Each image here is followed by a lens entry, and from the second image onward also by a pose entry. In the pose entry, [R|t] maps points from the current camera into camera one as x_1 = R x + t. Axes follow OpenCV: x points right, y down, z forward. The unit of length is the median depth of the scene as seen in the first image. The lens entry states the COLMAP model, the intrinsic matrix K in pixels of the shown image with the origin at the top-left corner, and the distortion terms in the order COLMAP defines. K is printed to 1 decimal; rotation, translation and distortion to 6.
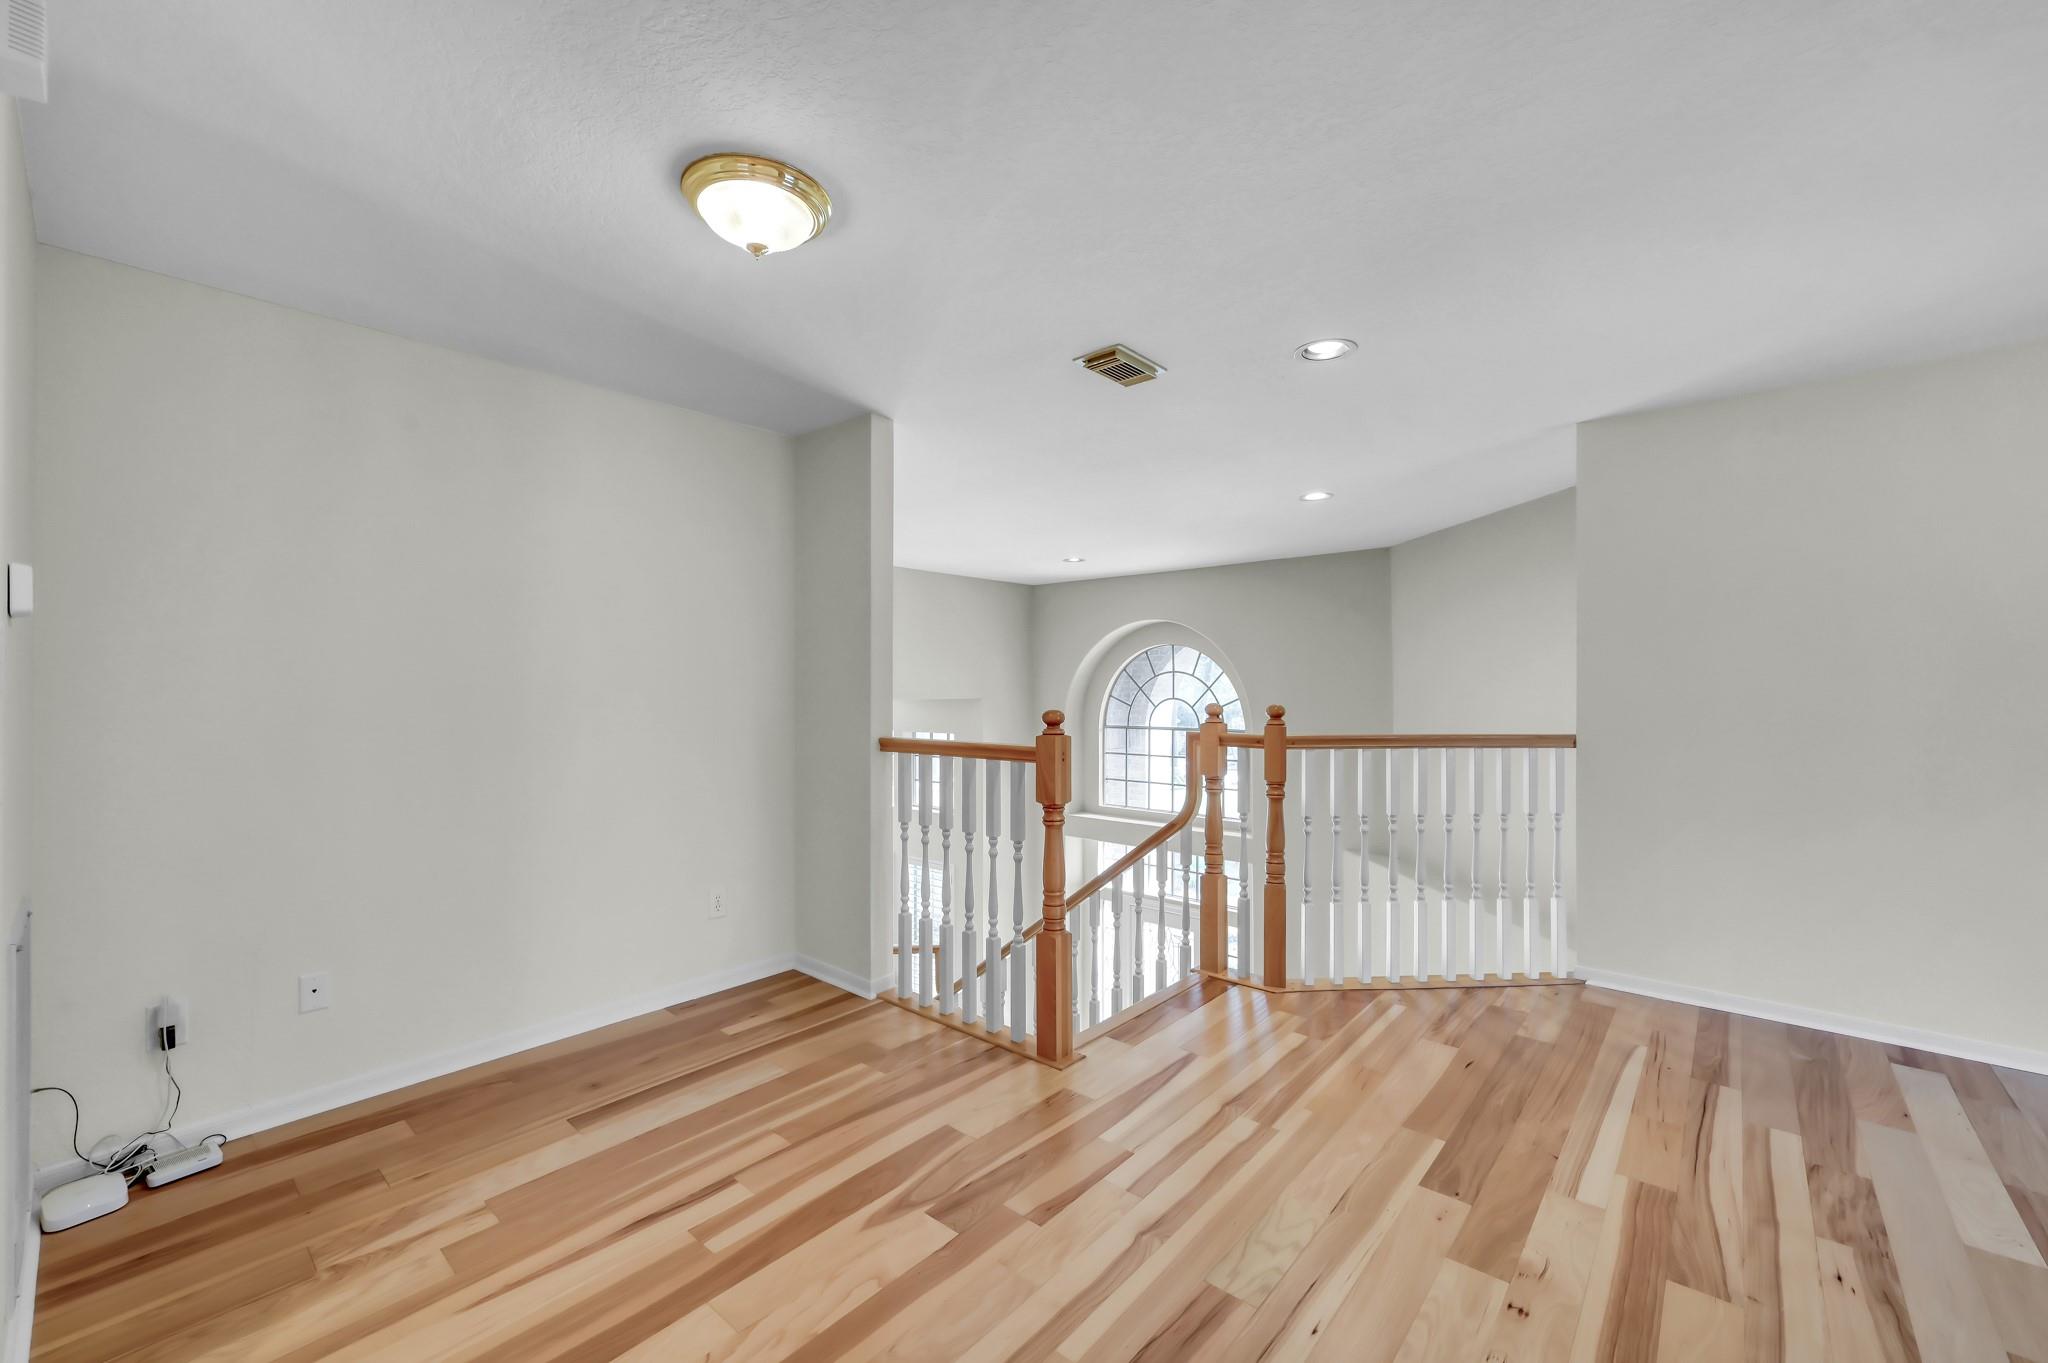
lens RADIAL K [[815.7, 0, 1031.5], [0, 815.7, 687.5], [0, 0, 1]] dist [0.000711, -0.000085]
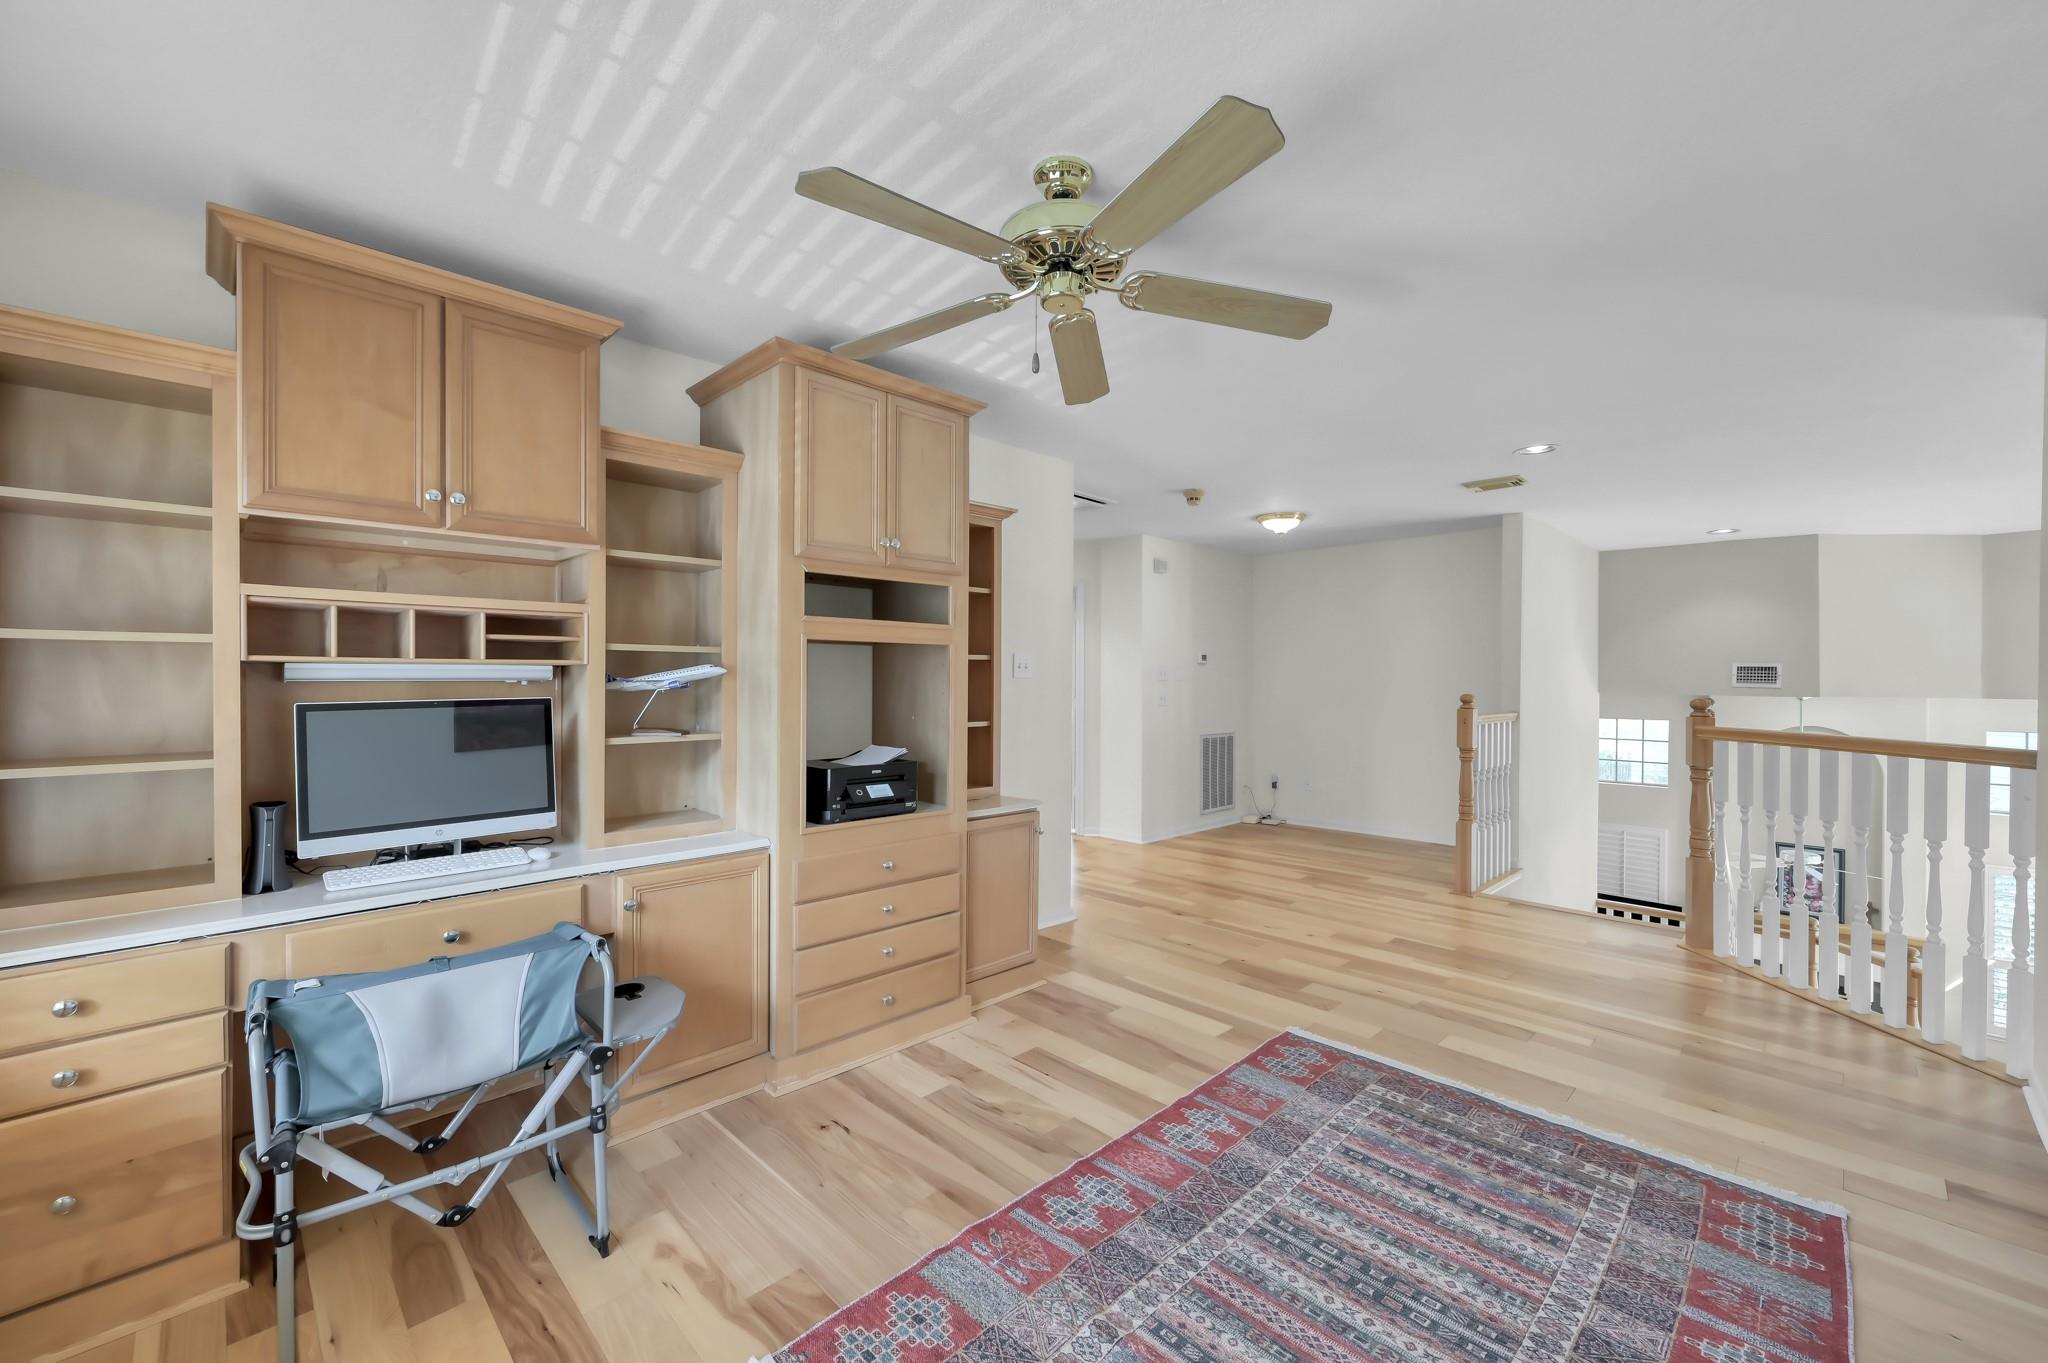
lens RADIAL K [[815.7, 0, 1030.9], [0, 815.7, 681.4], [0, 0, 1]] dist [0.000711, -0.000085]
pose [[-0.075265, 0.004548, -0.997153, 2.201268], [-0.003295, 0.999983, 0.004810, -0.008009], [0.997158, 0.003648, -0.075249, 0.240268]]
